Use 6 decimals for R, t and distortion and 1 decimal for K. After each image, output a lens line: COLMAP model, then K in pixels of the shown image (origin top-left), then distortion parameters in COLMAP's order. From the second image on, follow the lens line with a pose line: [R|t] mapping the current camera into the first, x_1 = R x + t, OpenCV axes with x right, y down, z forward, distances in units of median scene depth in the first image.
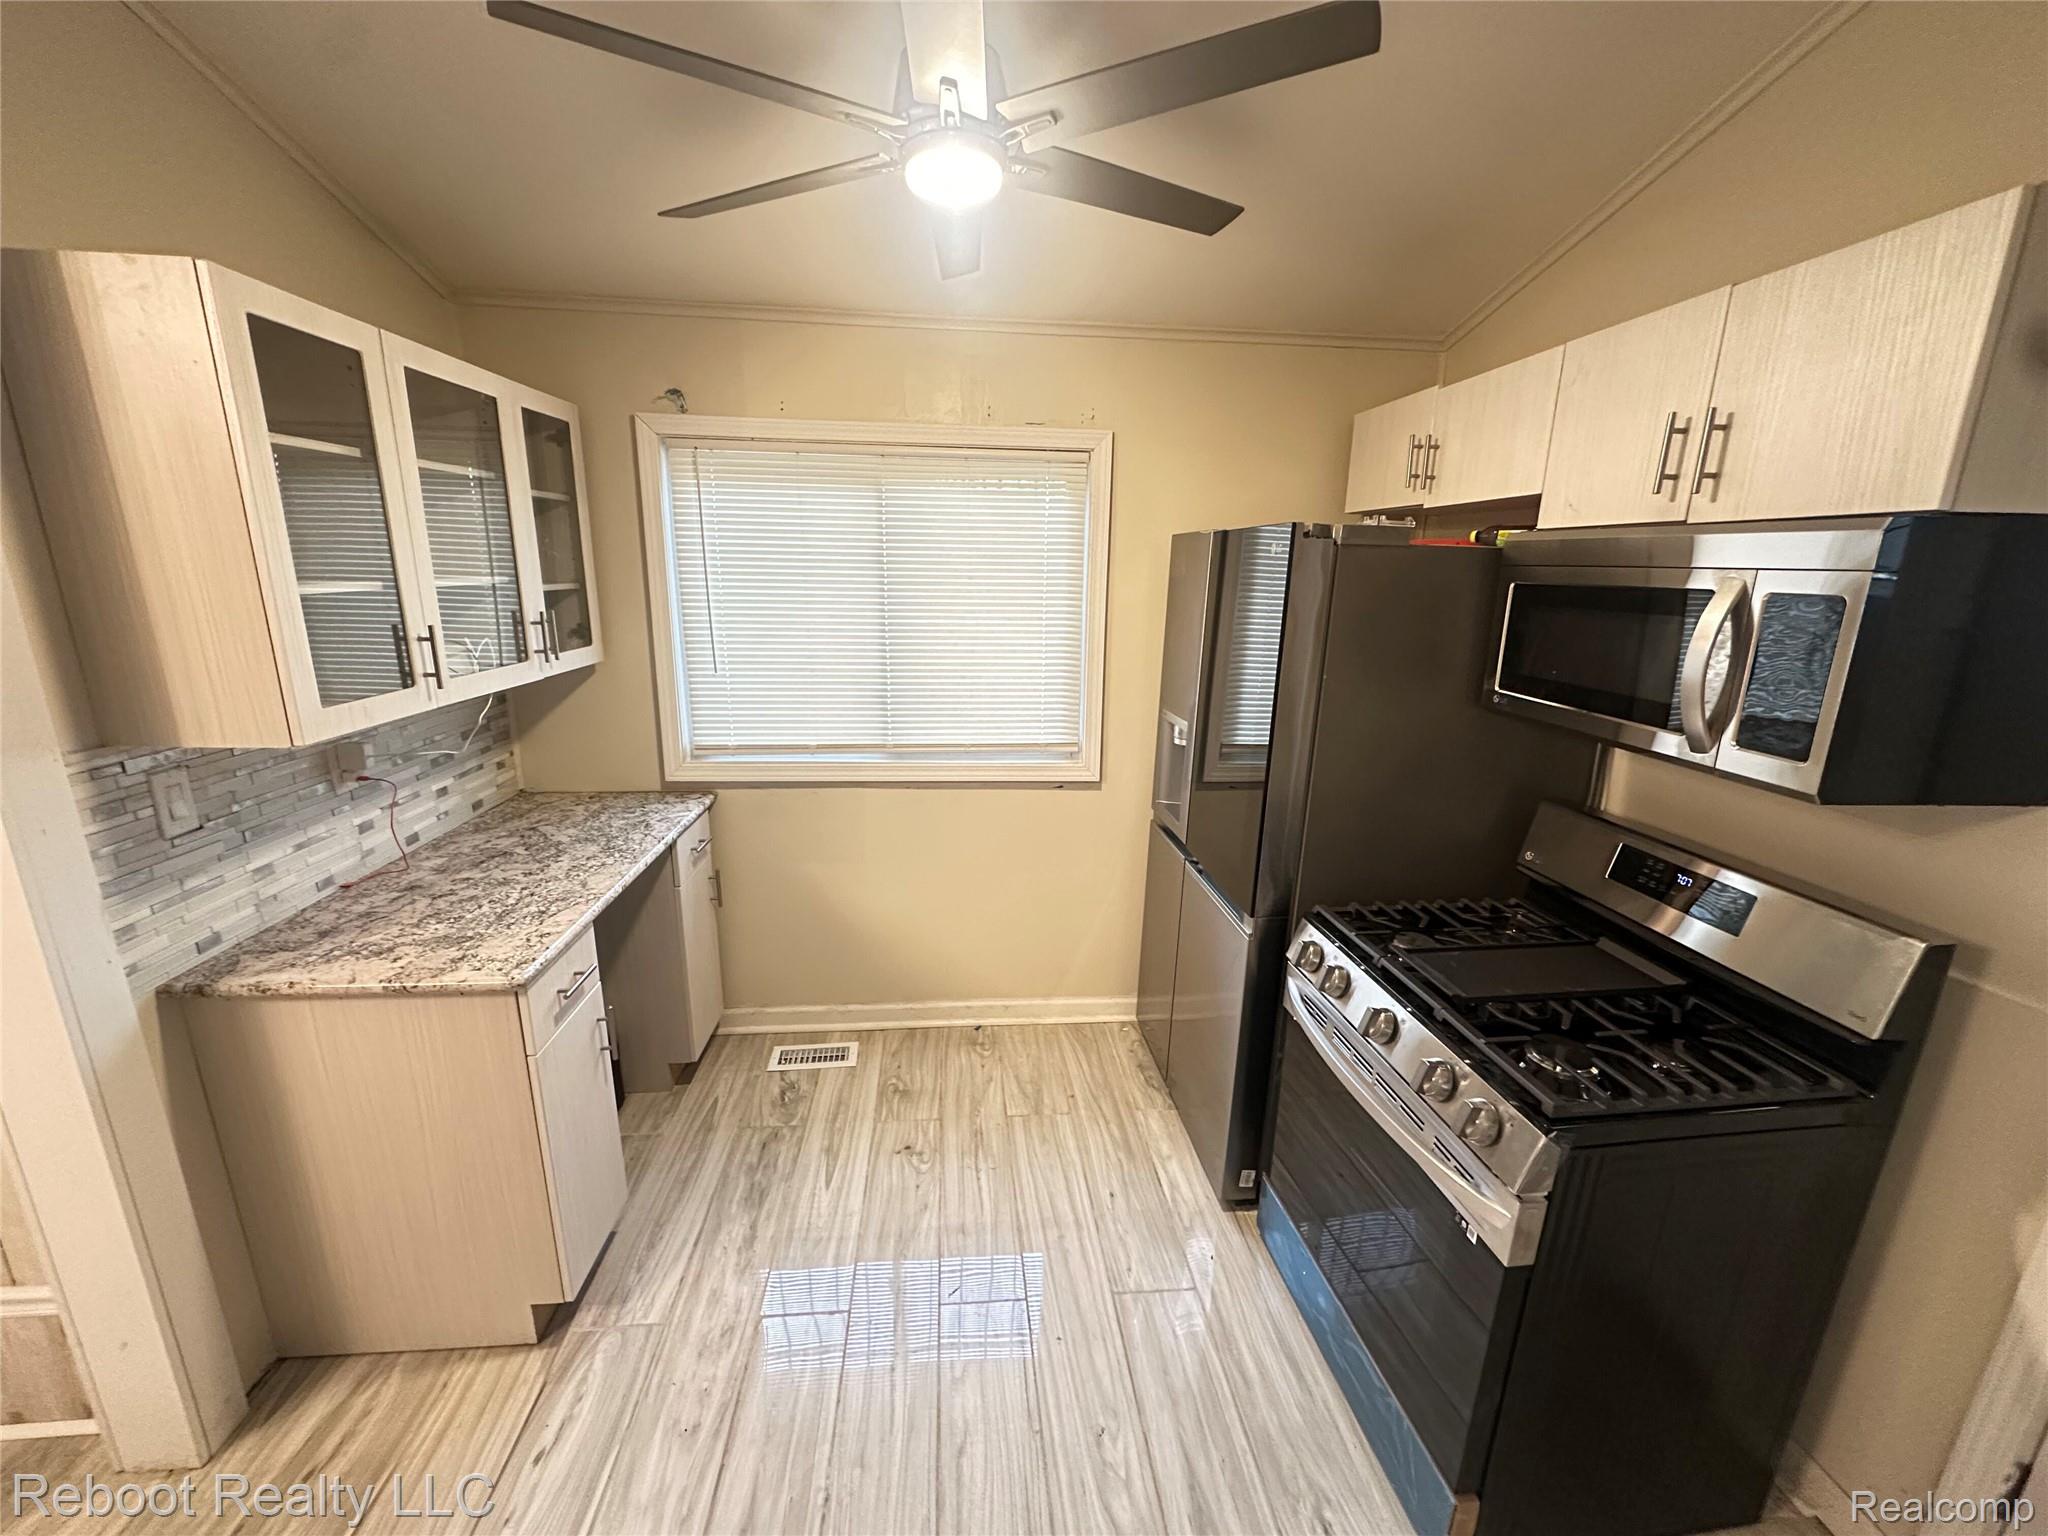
lens RADIAL K [[814.7, 0, 1021.8], [0, 814.7, 768.5], [0, 0, 1]] dist [-0.003137, 0.000623]
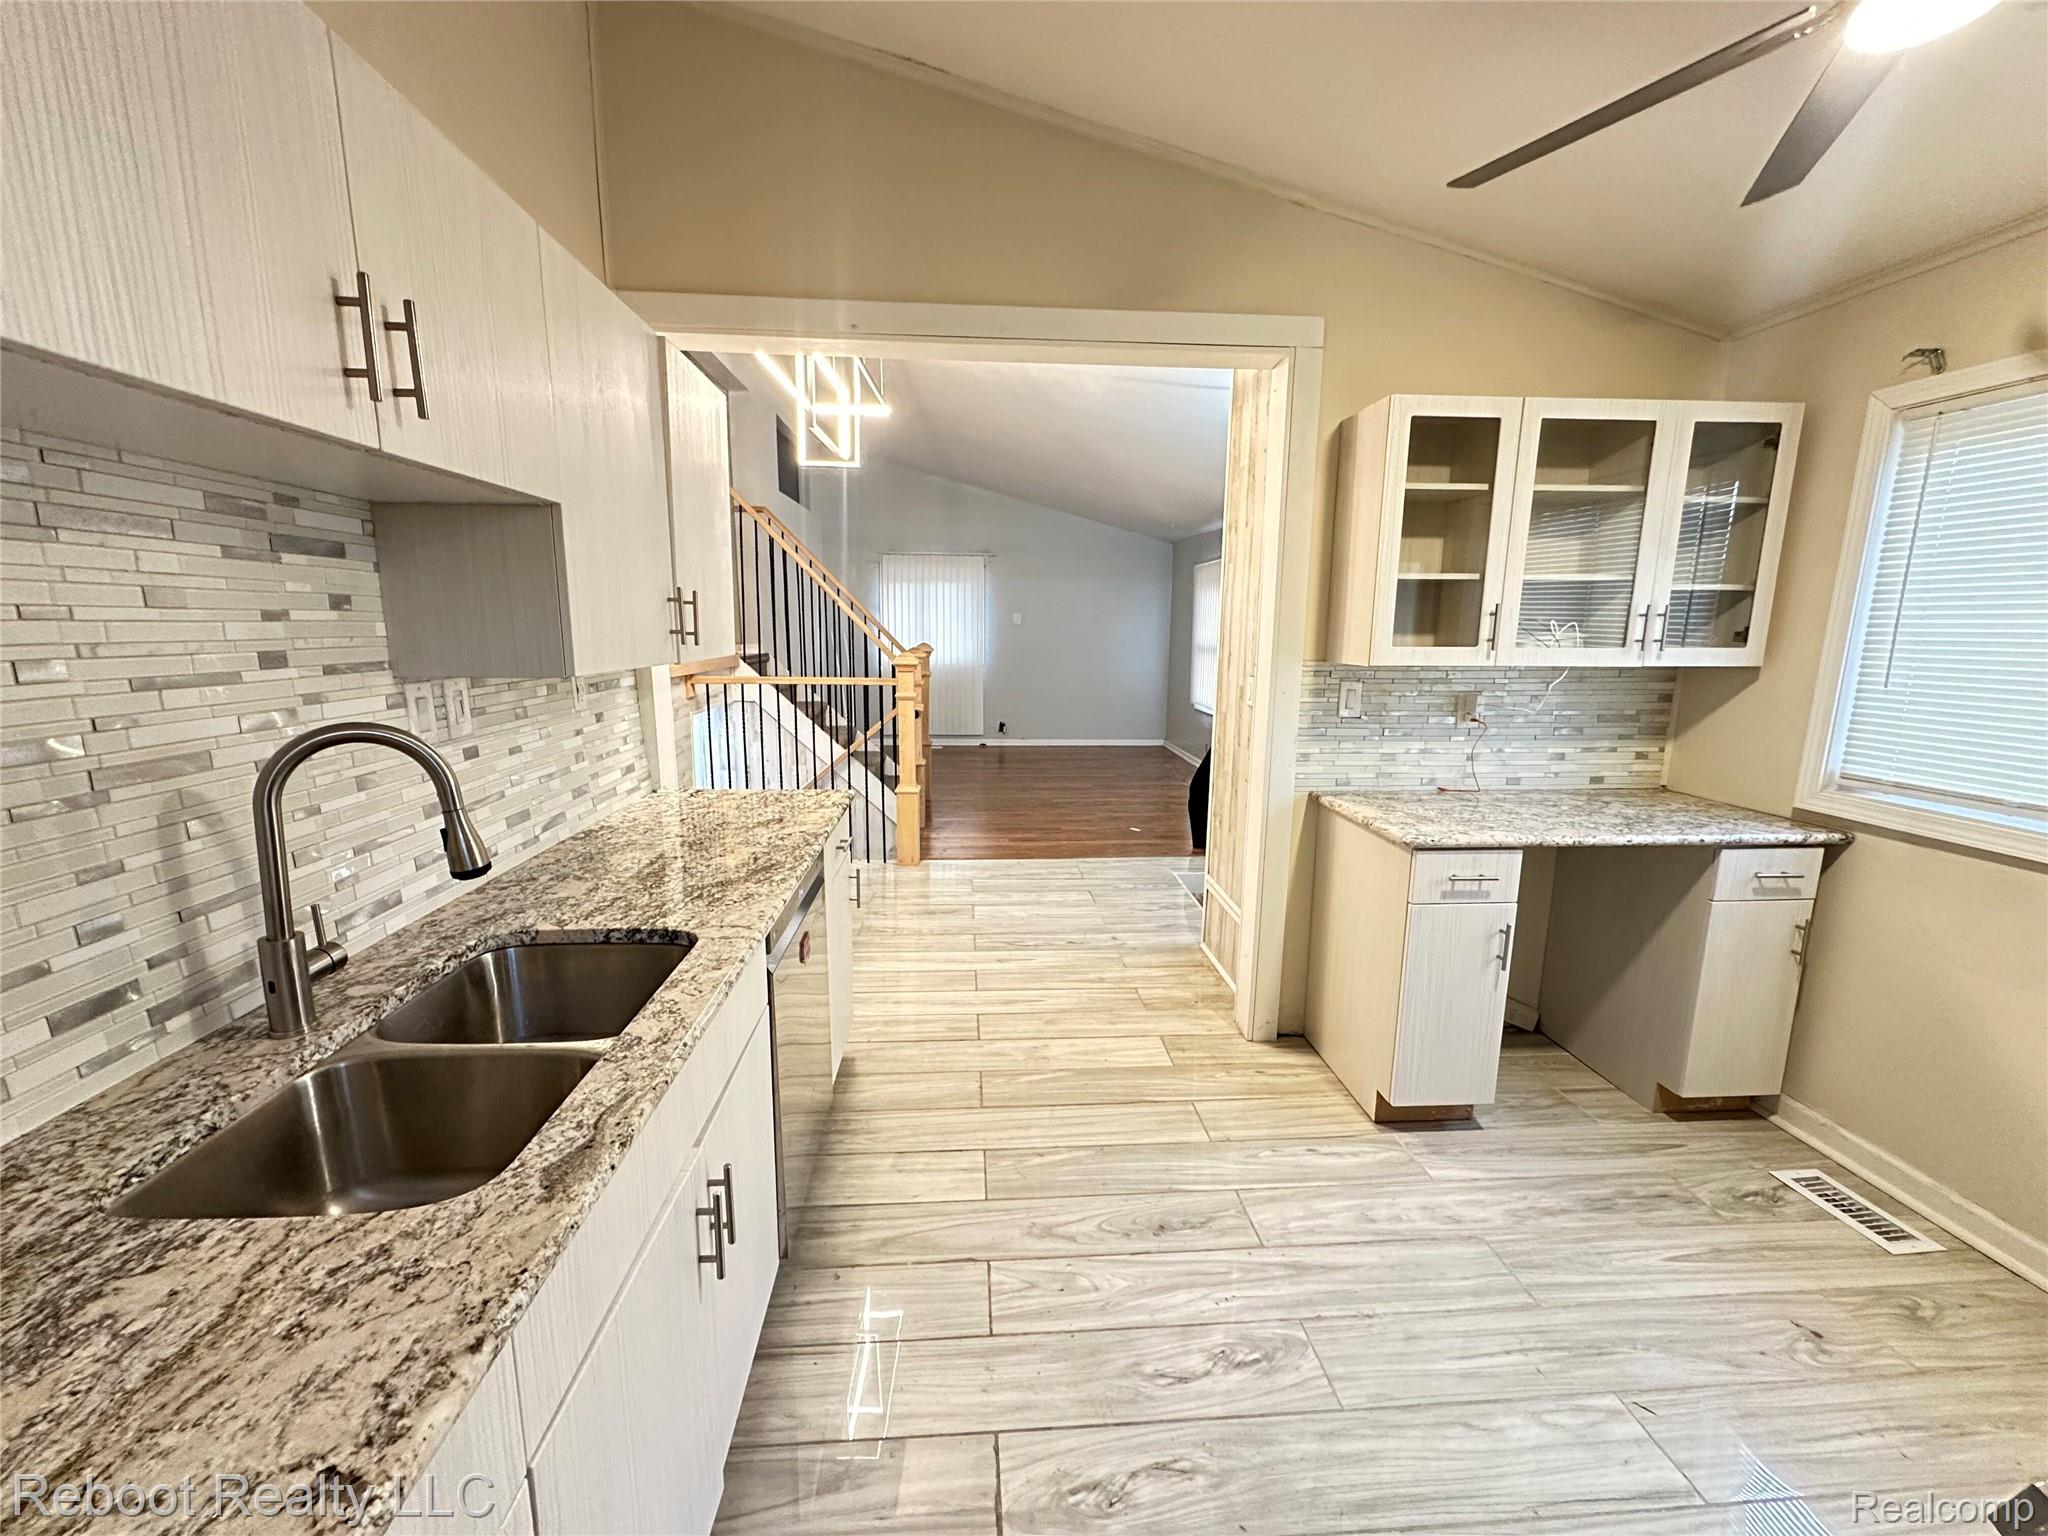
lens RADIAL K [[814.7, 0, 1018.6], [0, 814.7, 772.0], [0, 0, 1]] dist [-0.003137, 0.000623]
pose [[-0.024110, 0.158984, -0.986987, 0.514879], [-0.253761, 0.953965, 0.159864, 0.060564], [0.966967, 0.254313, 0.017344, 0.189339]]
